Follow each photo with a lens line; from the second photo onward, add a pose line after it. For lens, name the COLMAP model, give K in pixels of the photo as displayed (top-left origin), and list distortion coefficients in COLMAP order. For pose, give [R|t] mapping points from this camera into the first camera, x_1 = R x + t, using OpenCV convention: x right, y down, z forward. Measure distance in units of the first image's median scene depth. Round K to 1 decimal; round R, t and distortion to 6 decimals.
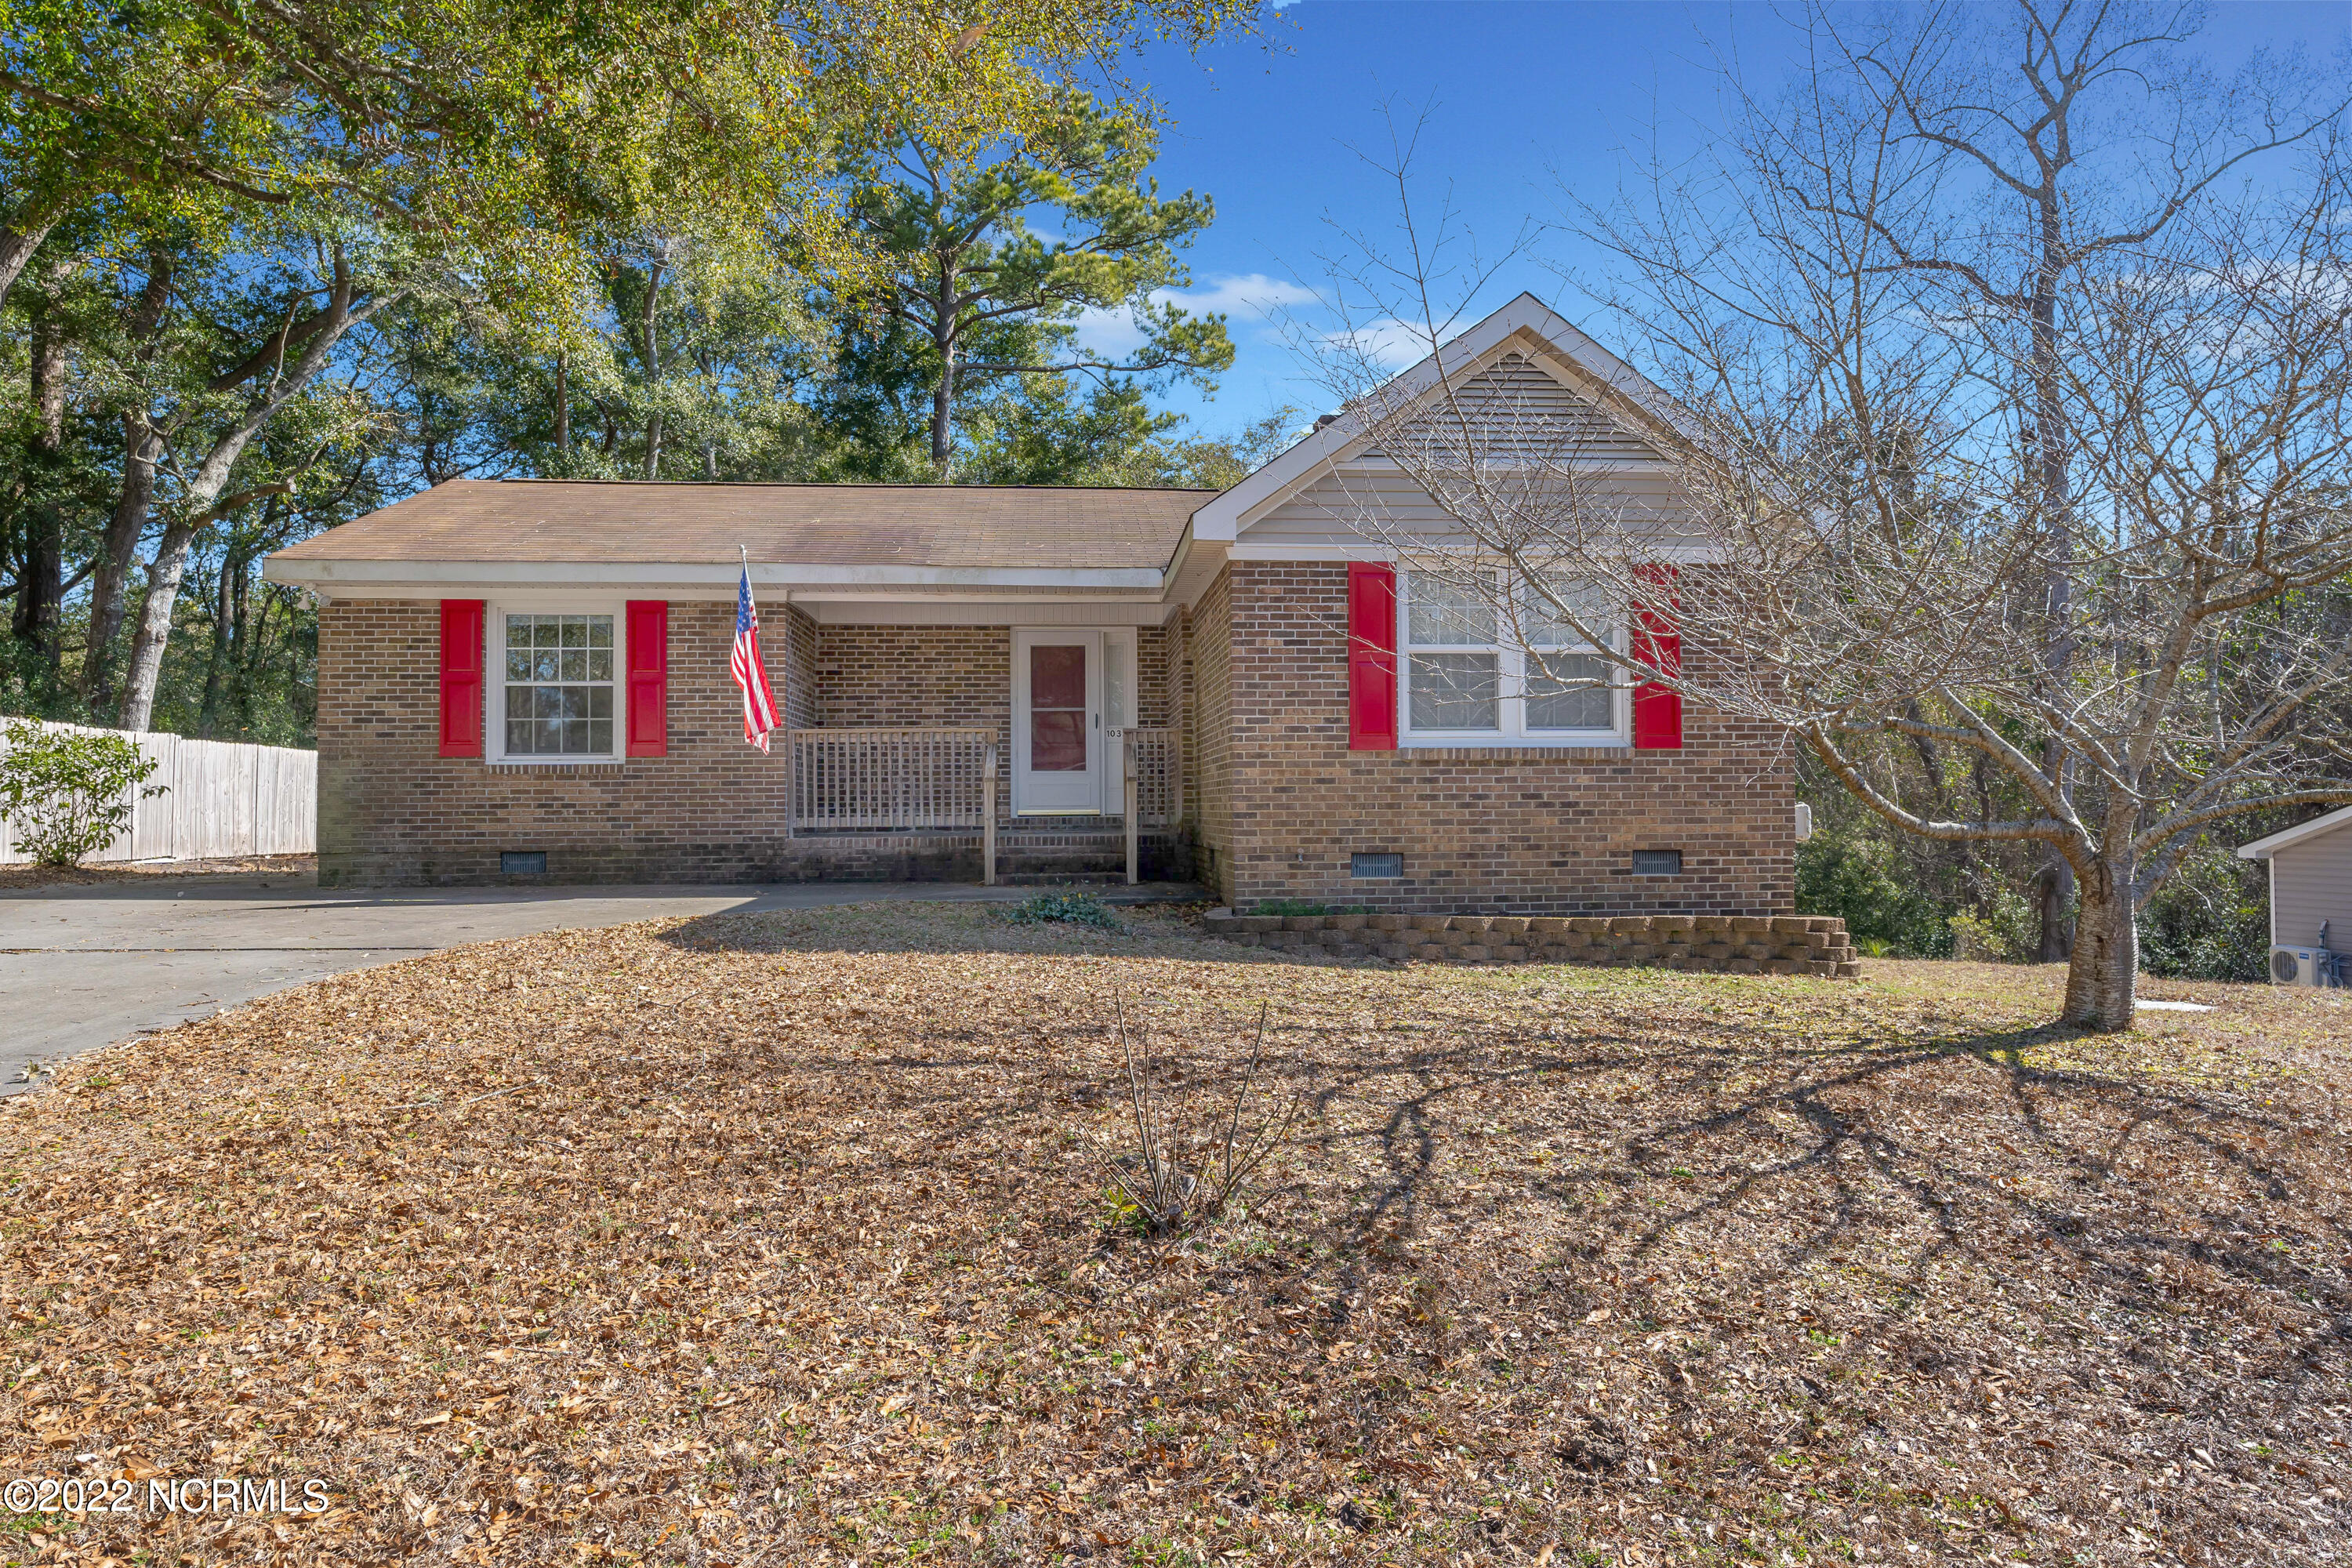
lens RADIAL K [[1496.3, 0, 1195.7], [0, 1496.3, 798.0], [0, 0, 1]] dist [0.003994, 0.001182]
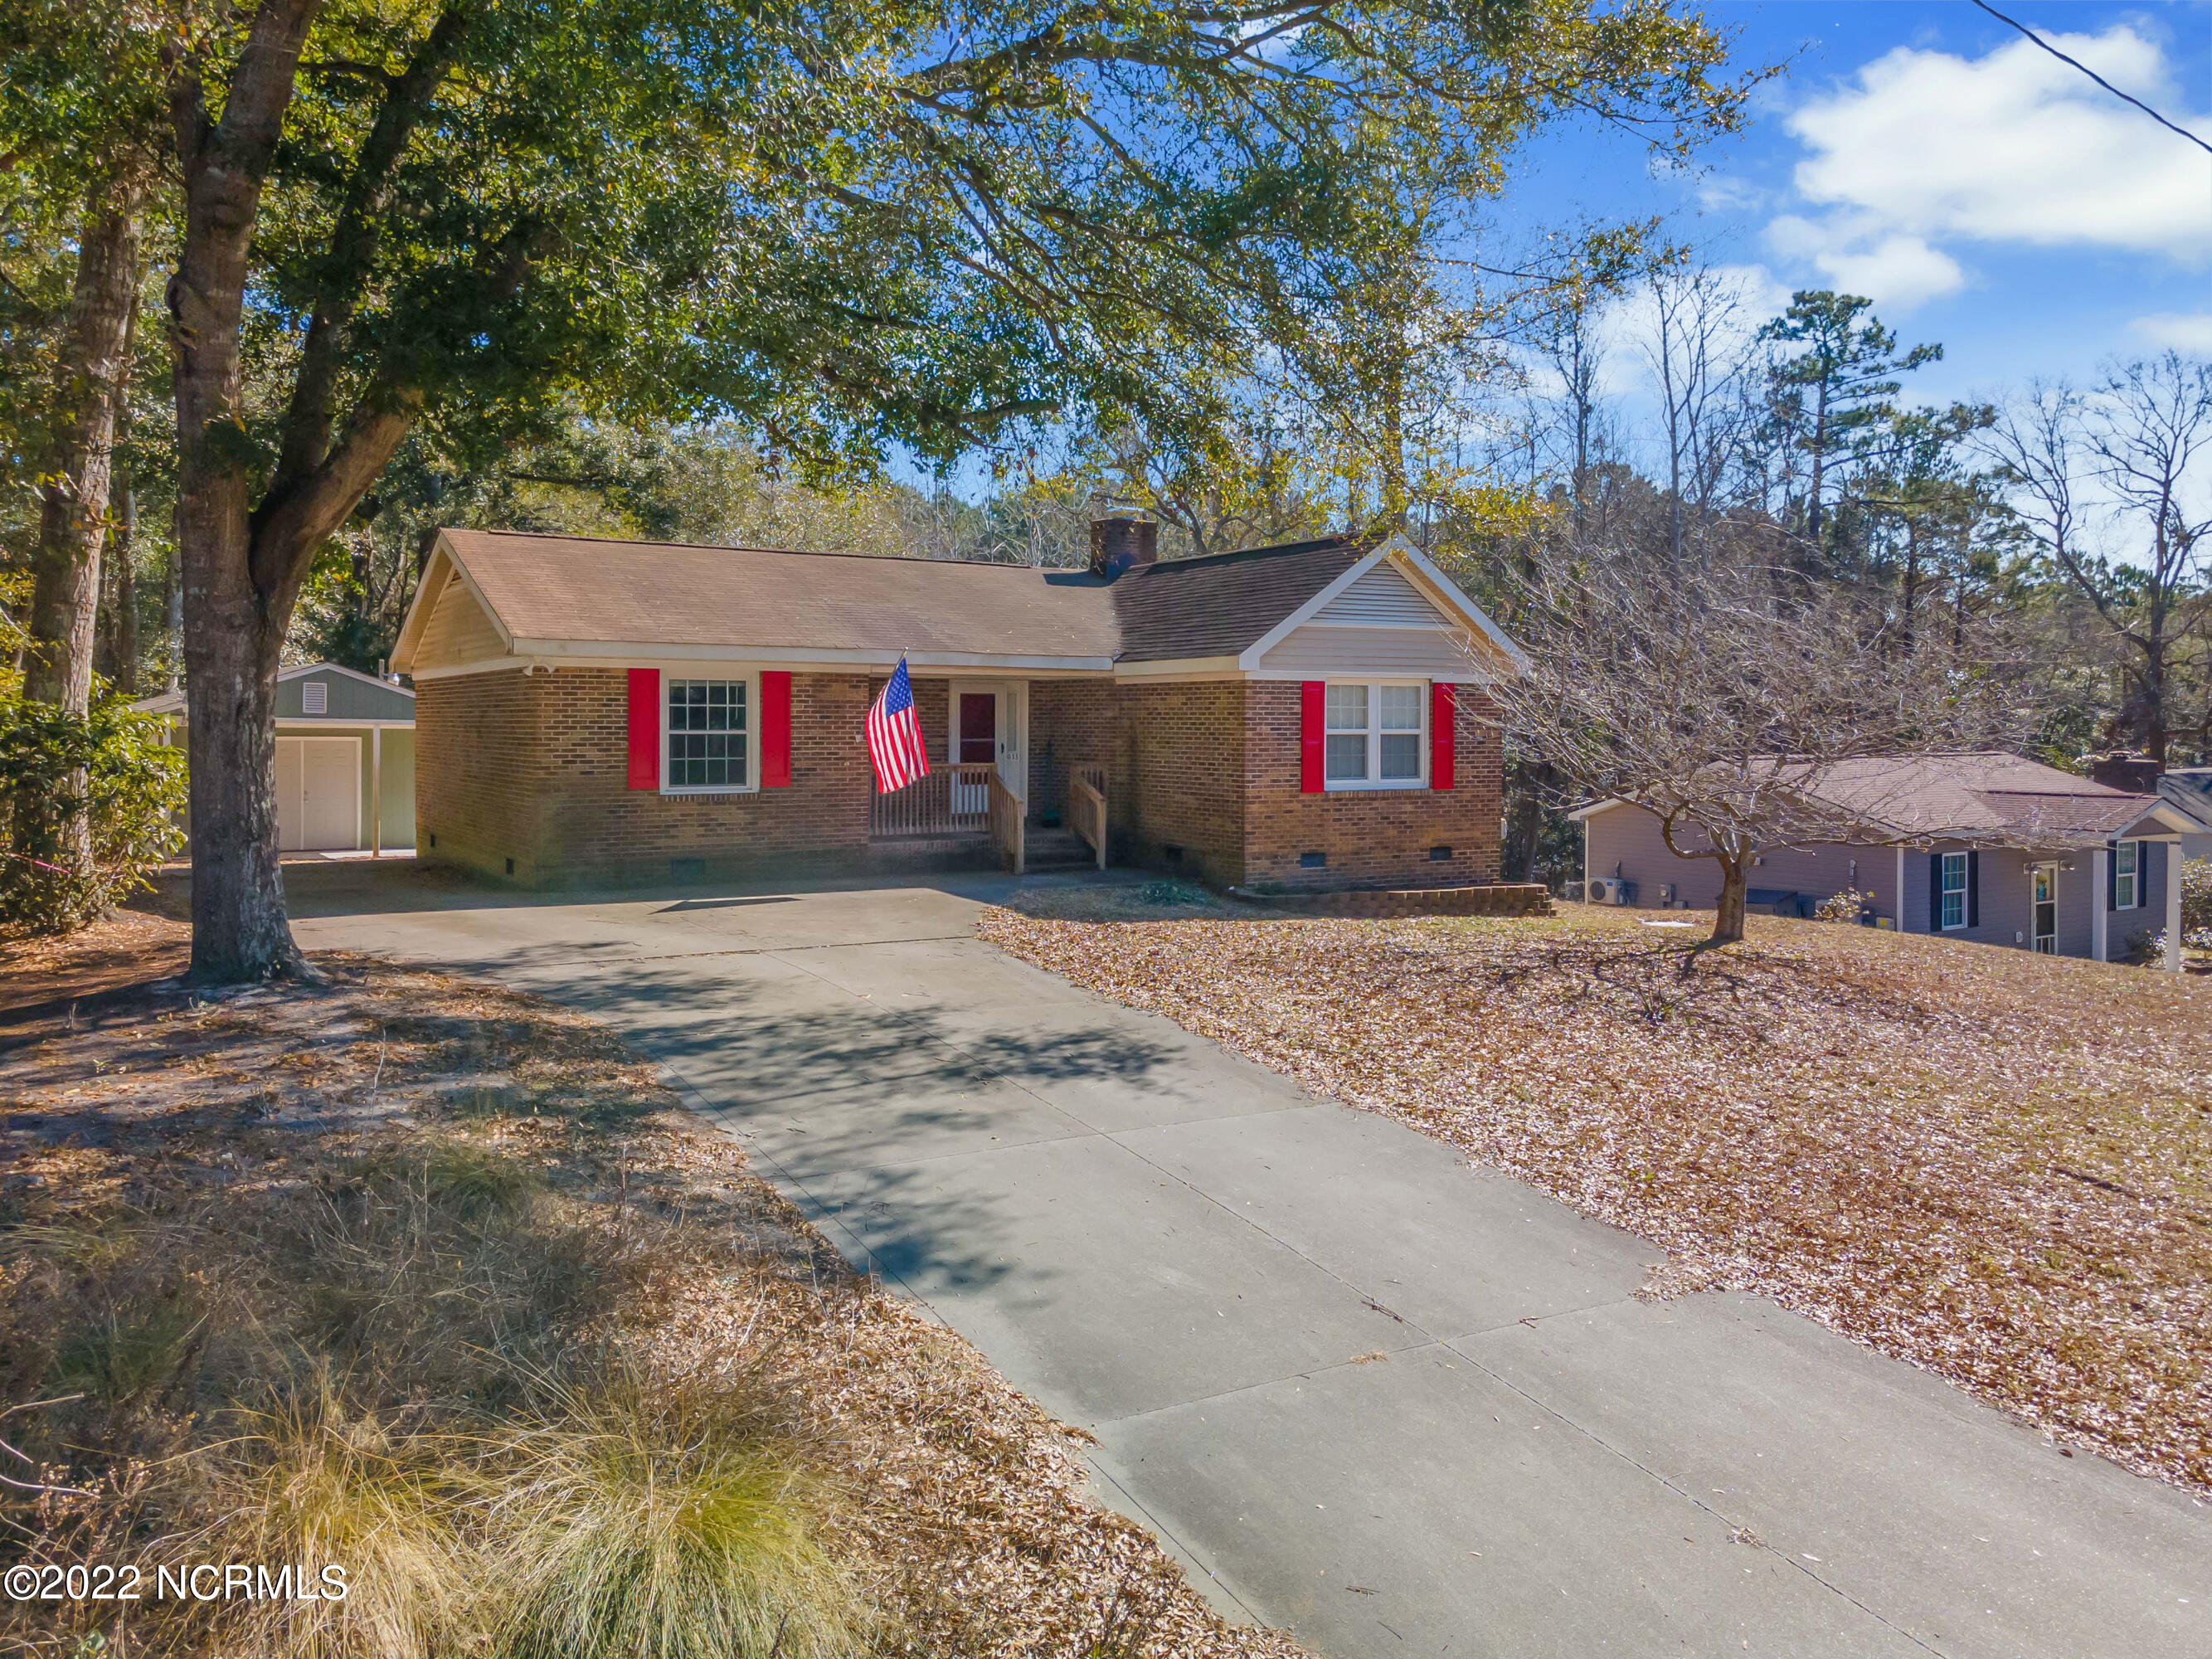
lens RADIAL K [[1669.4, 0, 1074.0], [0, 1669.4, 741.3], [0, 0, 1]] dist [0.072221, -0.003808]
pose [[0.895436, 0.004460, 0.445169, -0.794635], [-0.013794, 0.999748, 0.017728, -0.098944], [-0.444977, -0.022015, 0.895271, -0.469227]]
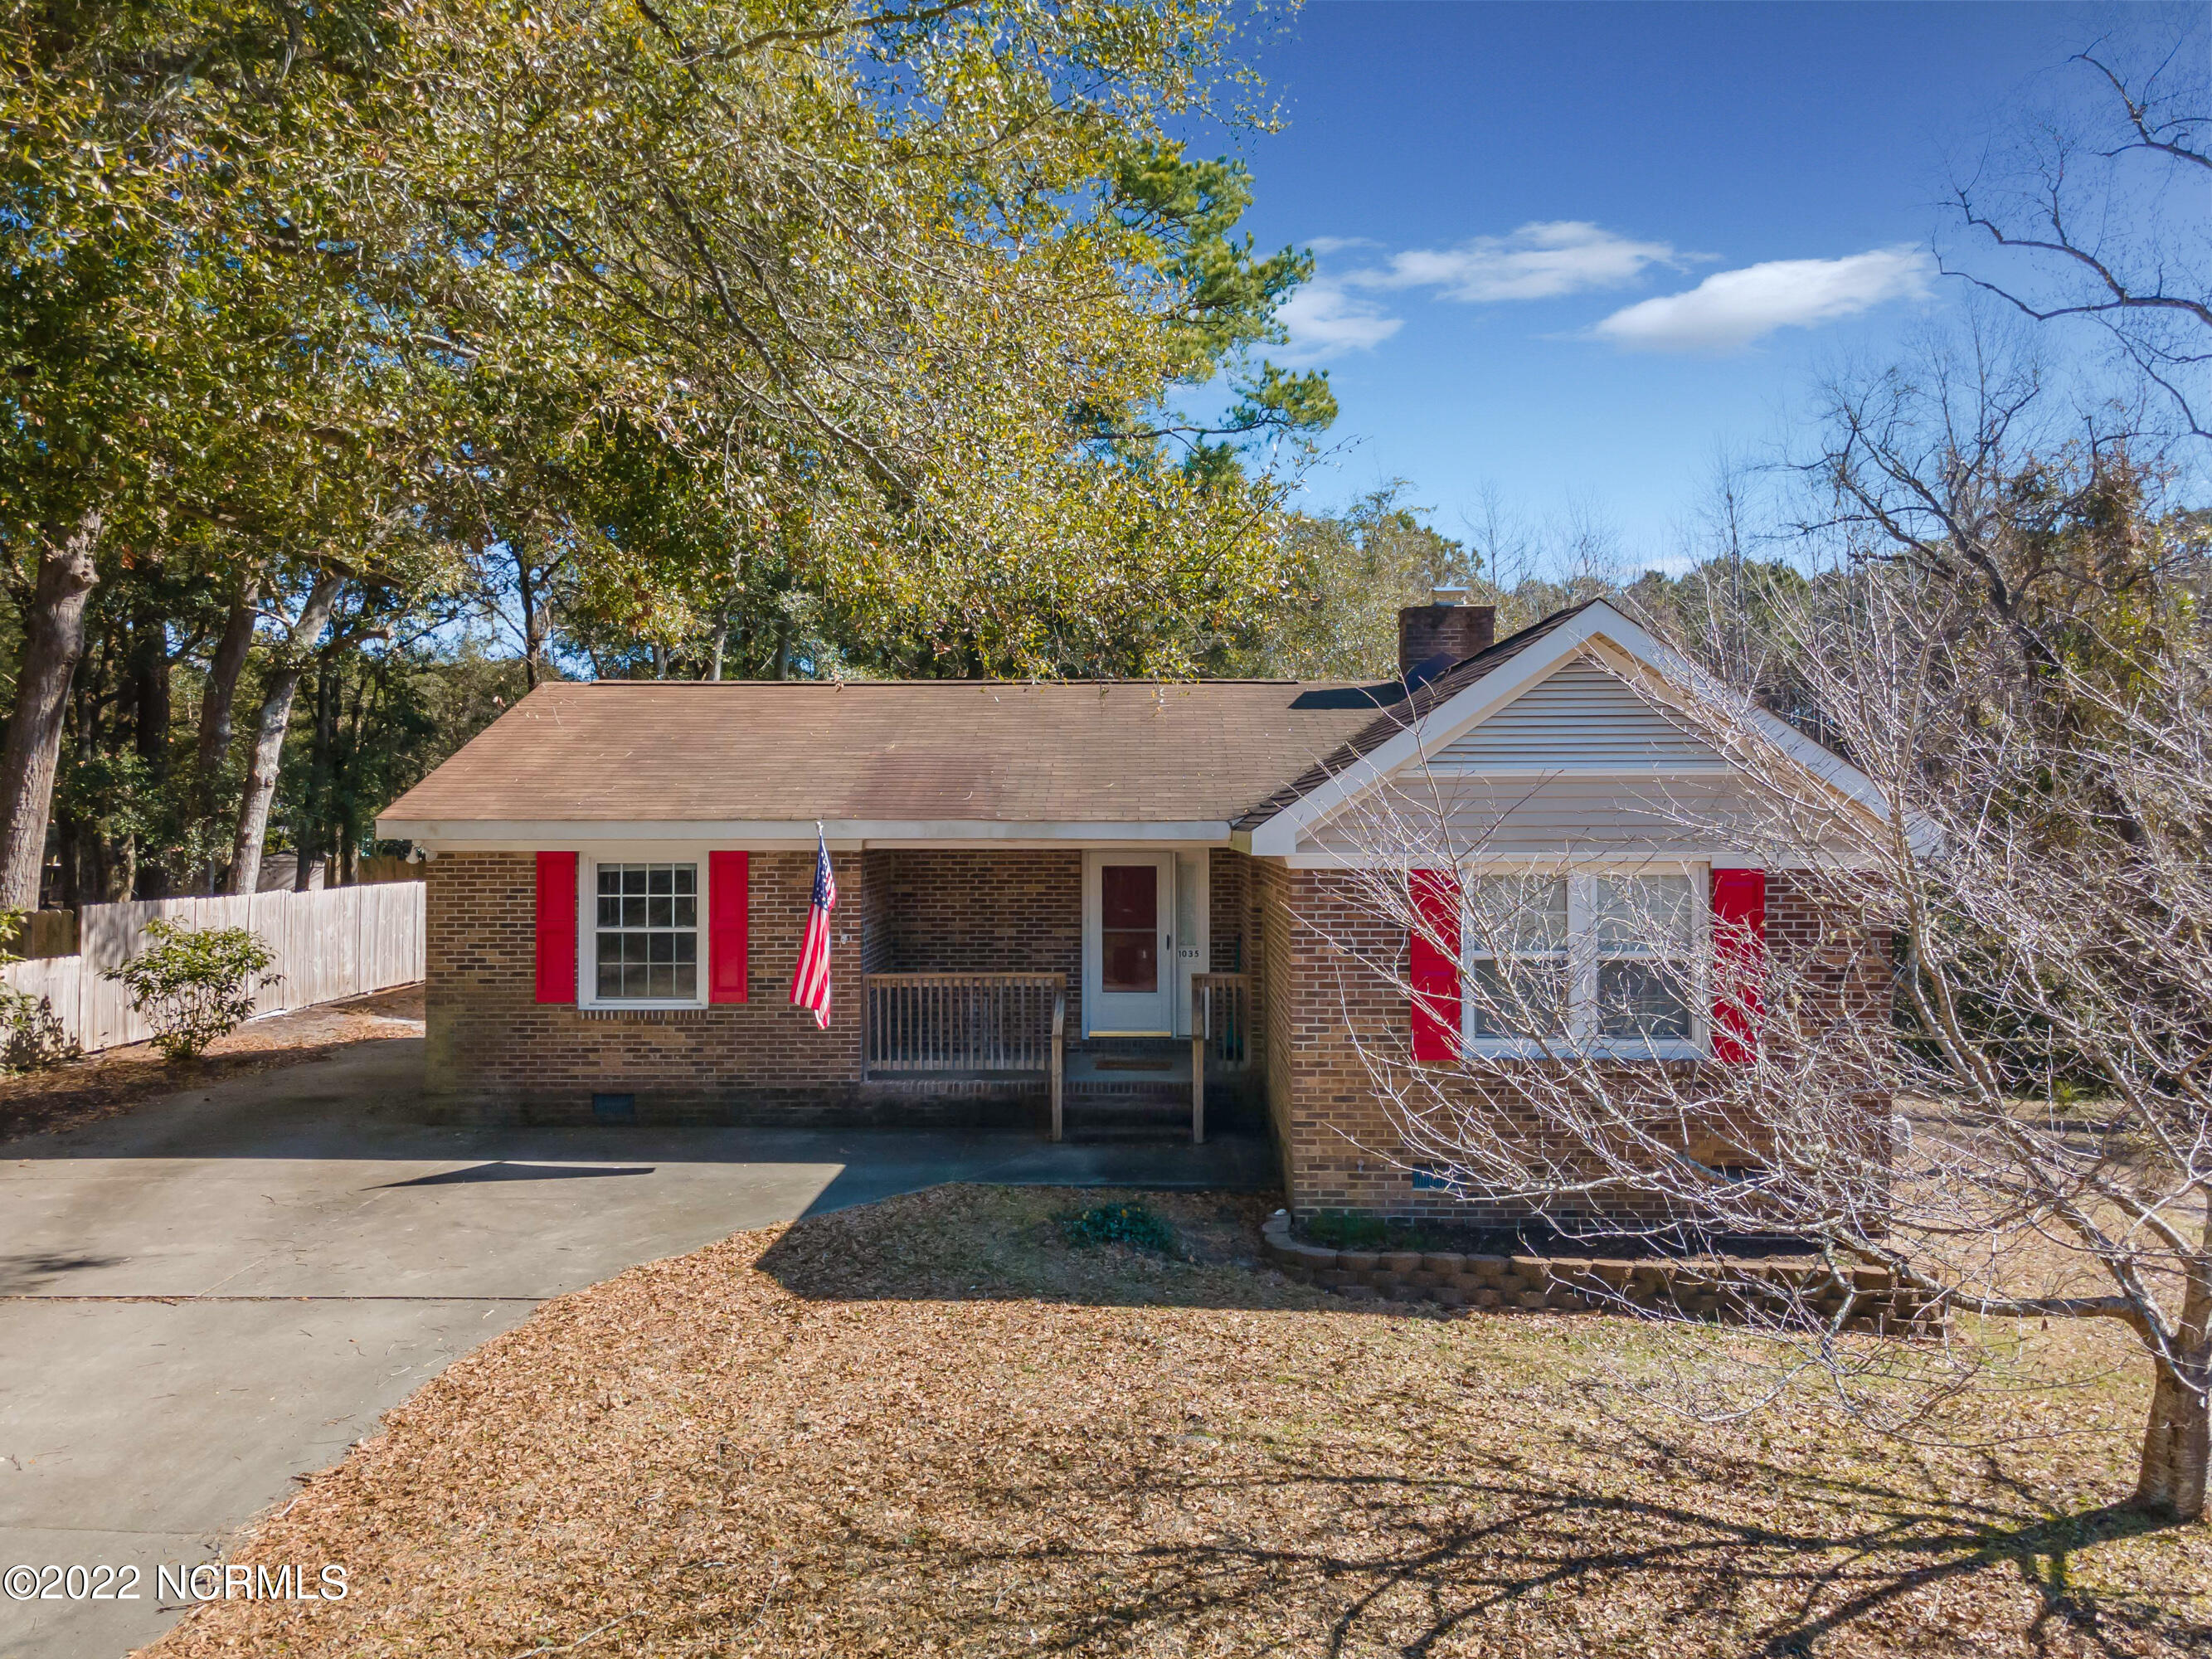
lens RADIAL K [[1613.5, 0, 1106.0], [0, 1613.5, 829.5], [0, 0, 1]] dist [0.059033, 0.000137]
pose [[0.992313, 0.005502, -0.123630, 0.028194], [-0.002927, 0.999775, 0.021000, -0.170171], [0.123717, -0.020476, 0.992106, -0.071437]]
